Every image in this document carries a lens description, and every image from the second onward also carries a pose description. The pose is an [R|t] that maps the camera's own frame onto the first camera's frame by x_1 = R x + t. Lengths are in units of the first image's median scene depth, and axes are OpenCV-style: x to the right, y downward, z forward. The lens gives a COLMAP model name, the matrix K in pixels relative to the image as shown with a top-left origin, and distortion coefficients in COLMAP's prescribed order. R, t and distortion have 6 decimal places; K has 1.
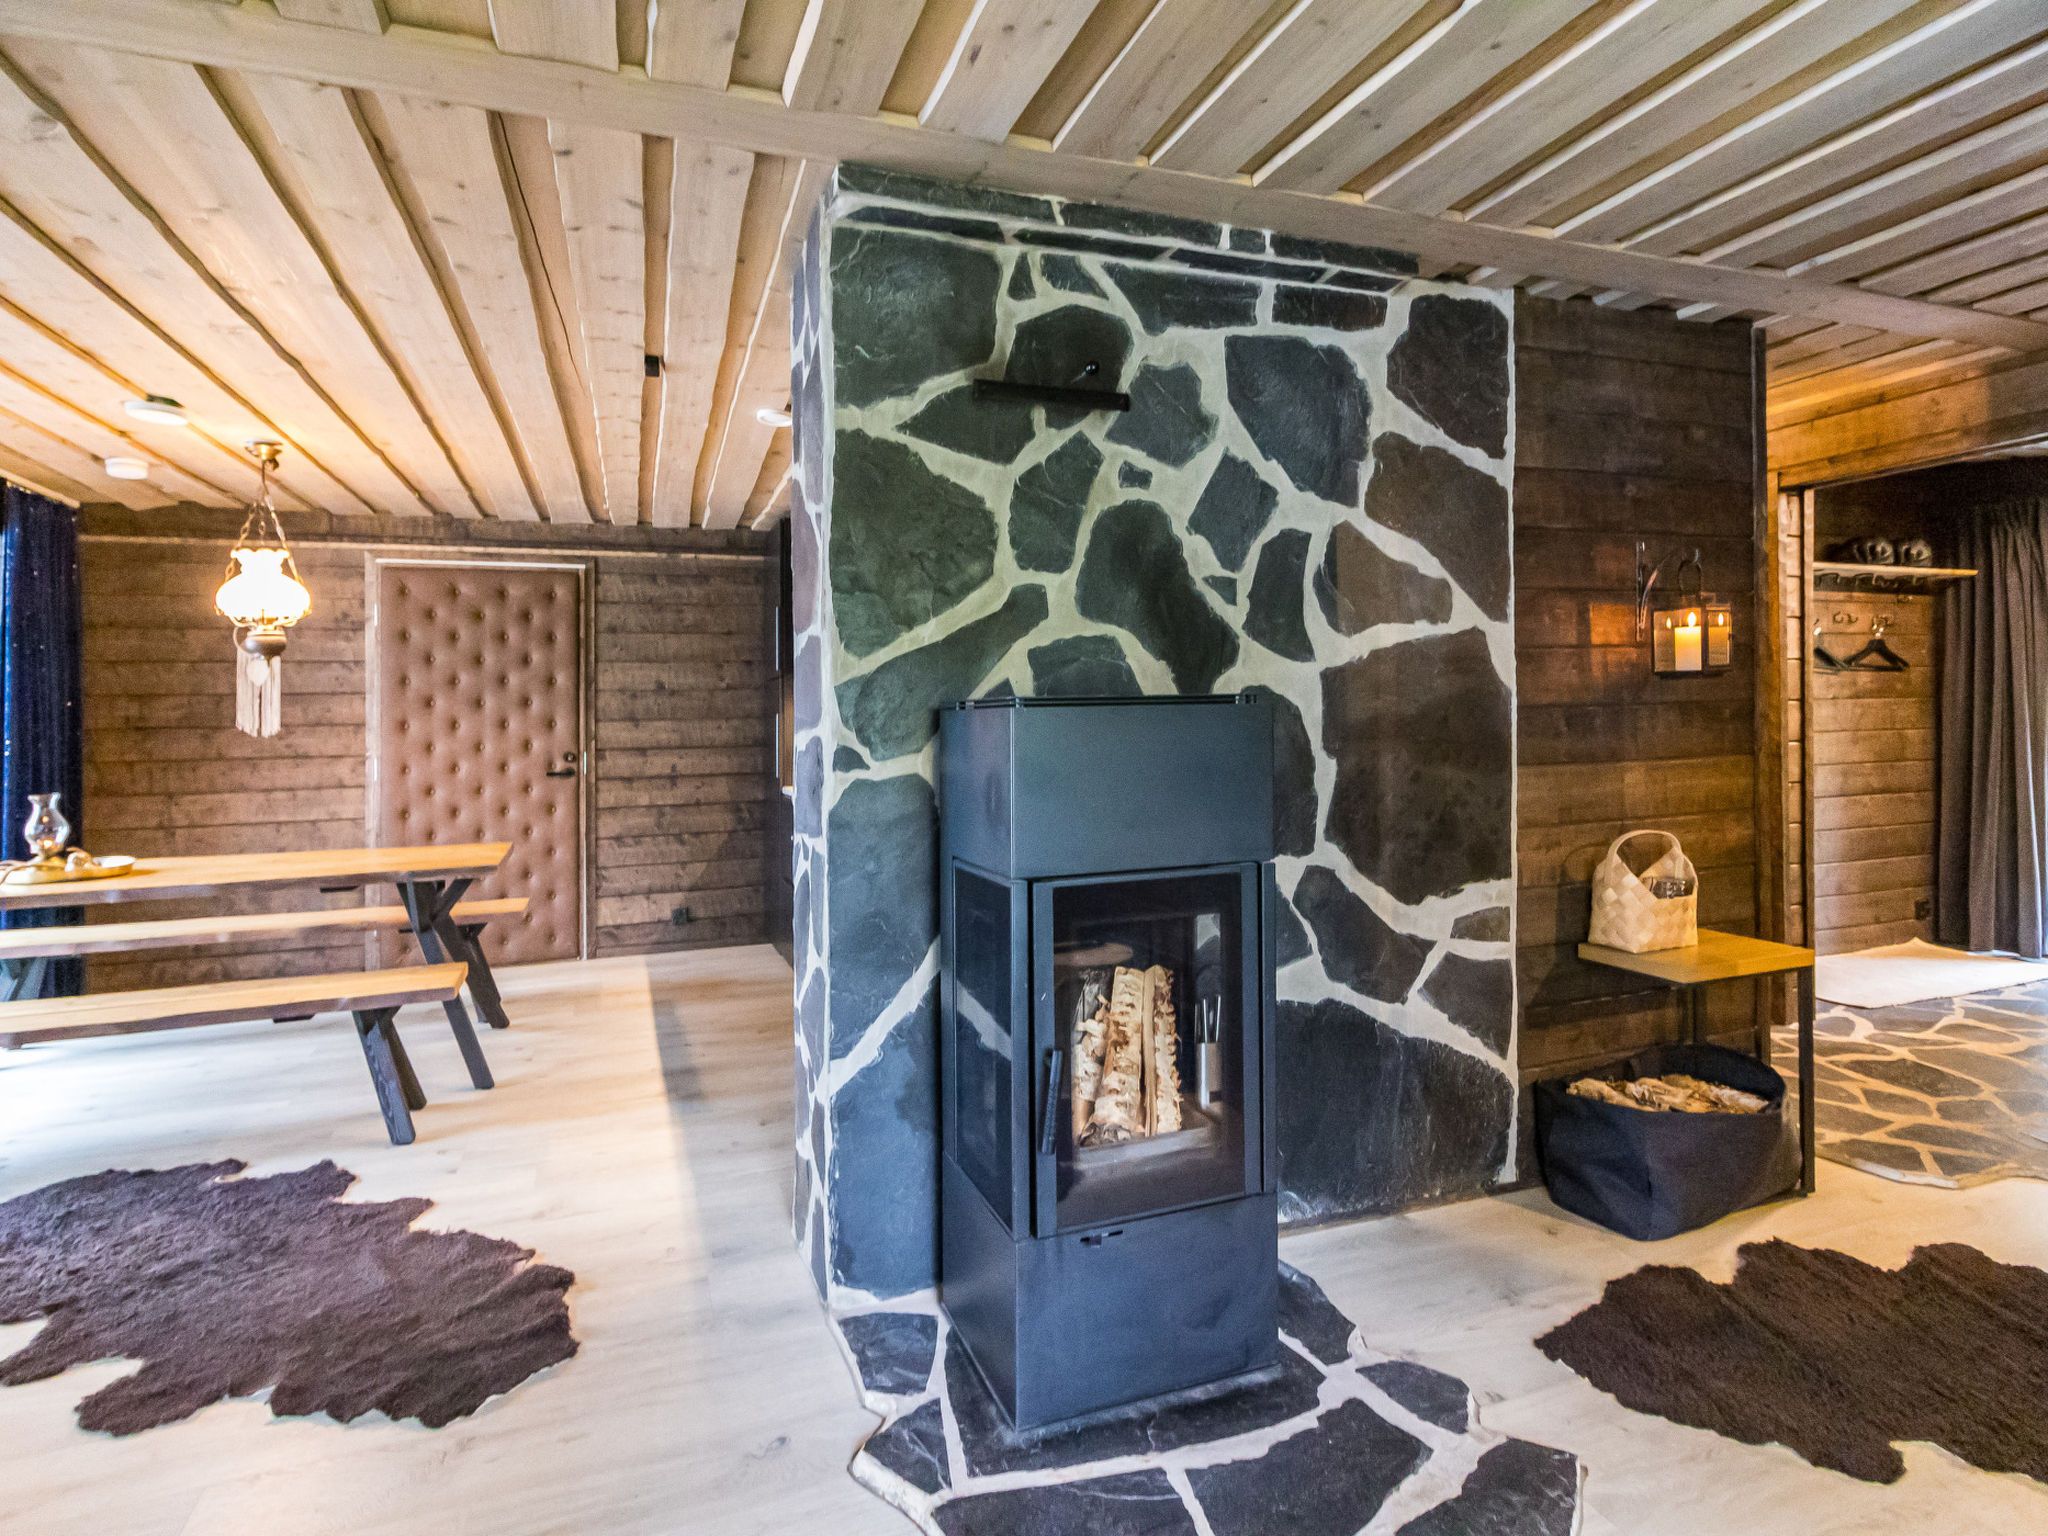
lens RADIAL K [[1071.5, 0, 1024.0], [0, 1071.5, 768.0], [0, 0, 1]] dist [-0.000057, 0.000808]
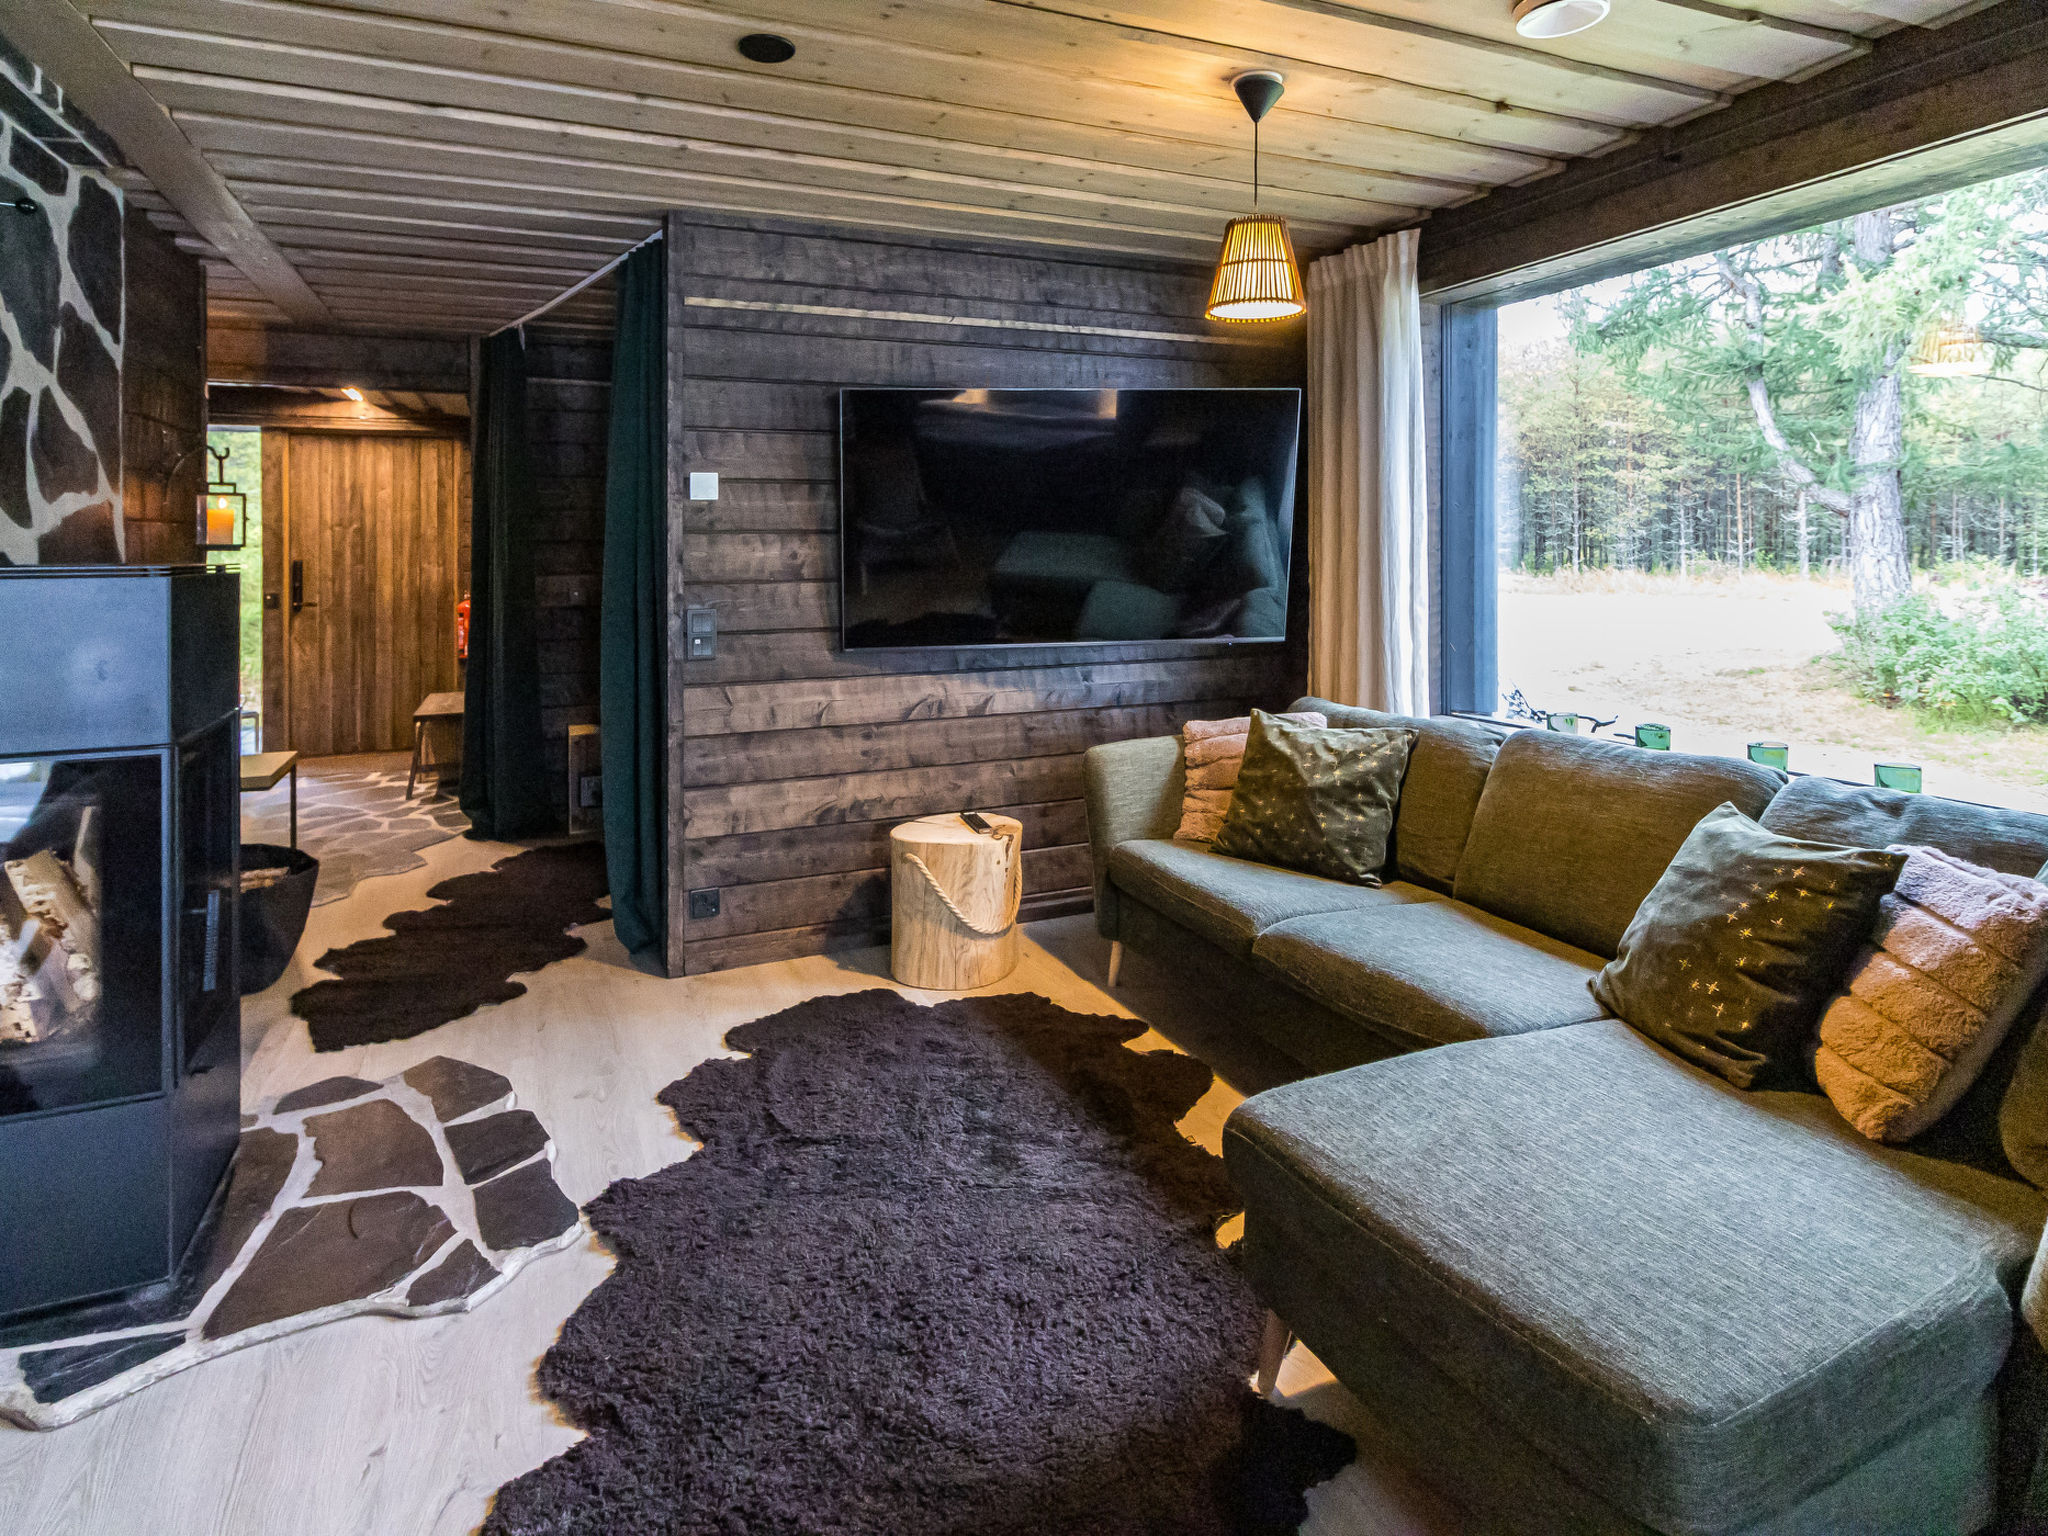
lens RADIAL K [[1071.5, 0, 1024.0], [0, 1071.5, 768.0], [0, 0, 1]] dist [-0.000057, 0.000808]
pose [[-0.066473, -0.172224, 0.982812, -0.961613], [0.018648, 0.984605, 0.173799, -0.043177], [-0.997614, 0.029880, -0.062238, 0.197167]]
